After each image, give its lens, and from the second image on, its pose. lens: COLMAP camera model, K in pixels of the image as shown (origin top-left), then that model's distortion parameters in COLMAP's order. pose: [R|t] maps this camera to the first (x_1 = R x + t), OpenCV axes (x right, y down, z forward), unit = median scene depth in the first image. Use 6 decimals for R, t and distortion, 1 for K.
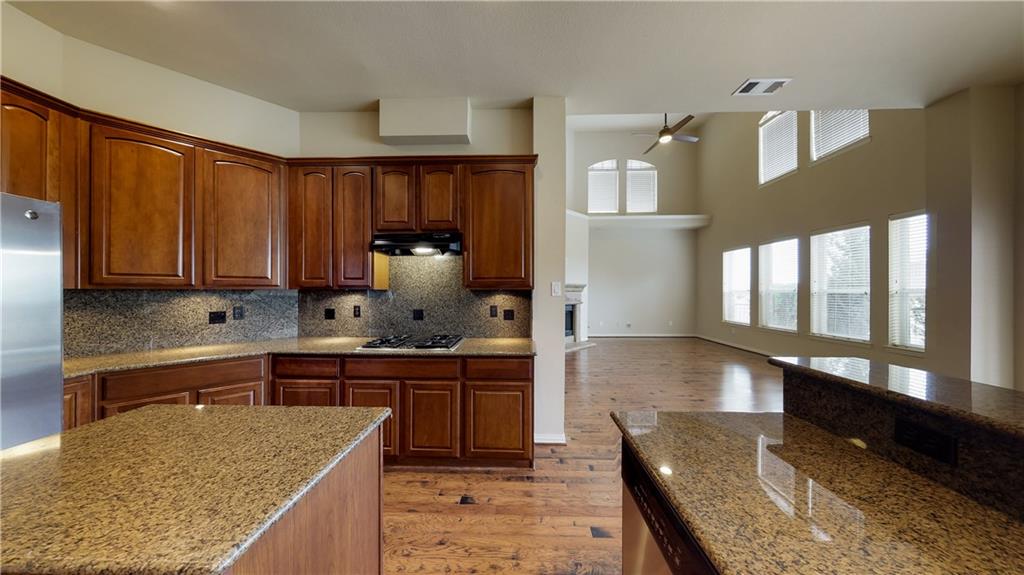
lens RADIAL K [[295.1, 0, 512.4], [0, 295.1, 288.7], [0, 0, 1]] dist [-0.000037, -0.000004]
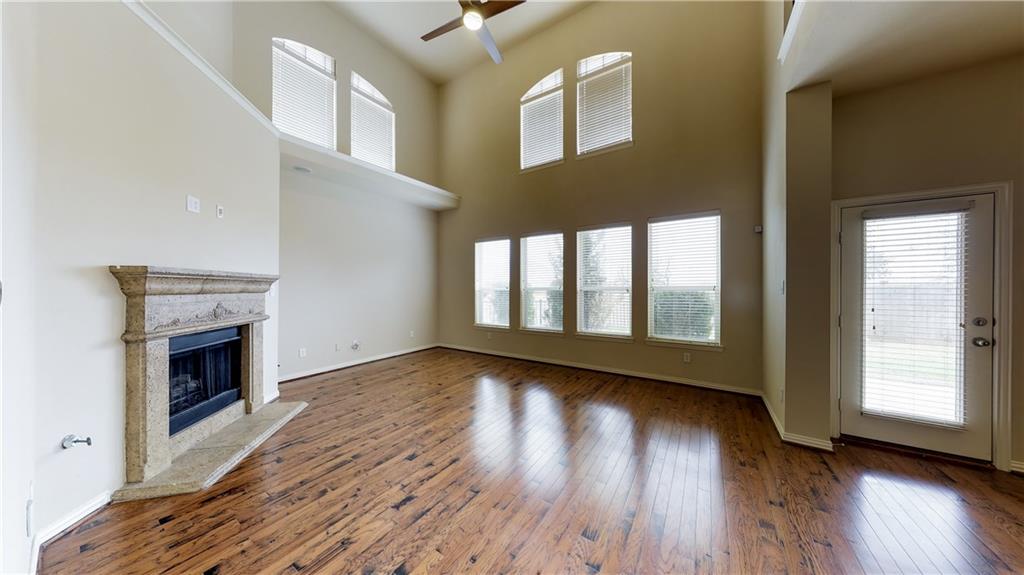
lens RADIAL K [[295.1, 0, 512.4], [0, 295.1, 288.7], [0, 0, 1]] dist [-0.000037, -0.000004]
pose [[0.522042, -0.005480, 0.852902, 0.055032], [-0.002265, 0.999967, 0.007812, 0.000268], [-0.852917, -0.006010, 0.522012, 0.477470]]
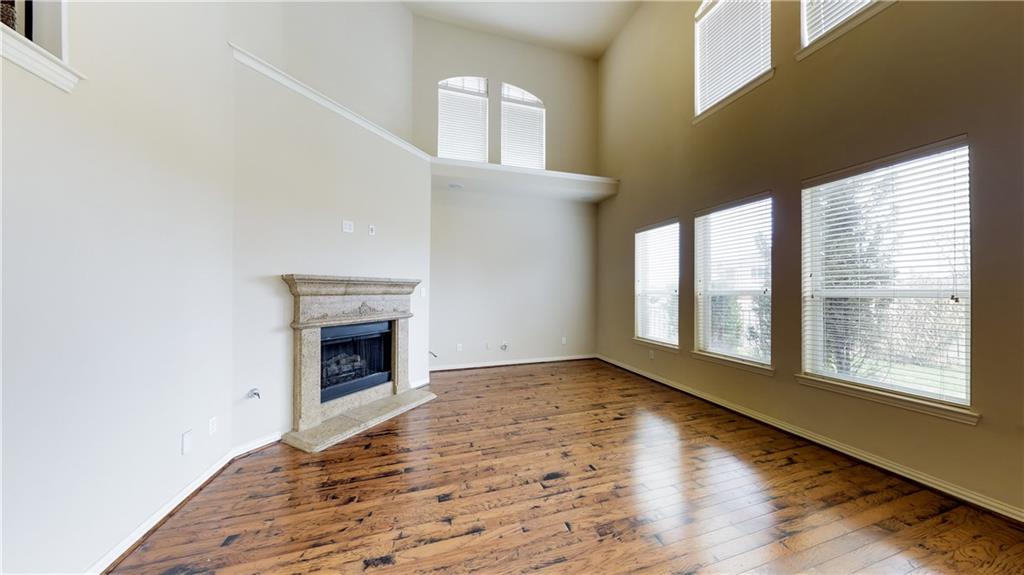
lens RADIAL K [[295.1, 0, 512.4], [0, 295.1, 288.7], [0, 0, 1]] dist [-0.000037, -0.000004]
pose [[0.947997, 0.000458, 0.318280, 0.247755], [-0.000724, 0.999999, 0.000718, -0.000184], [-0.318279, -0.000911, 0.947996, 0.468832]]
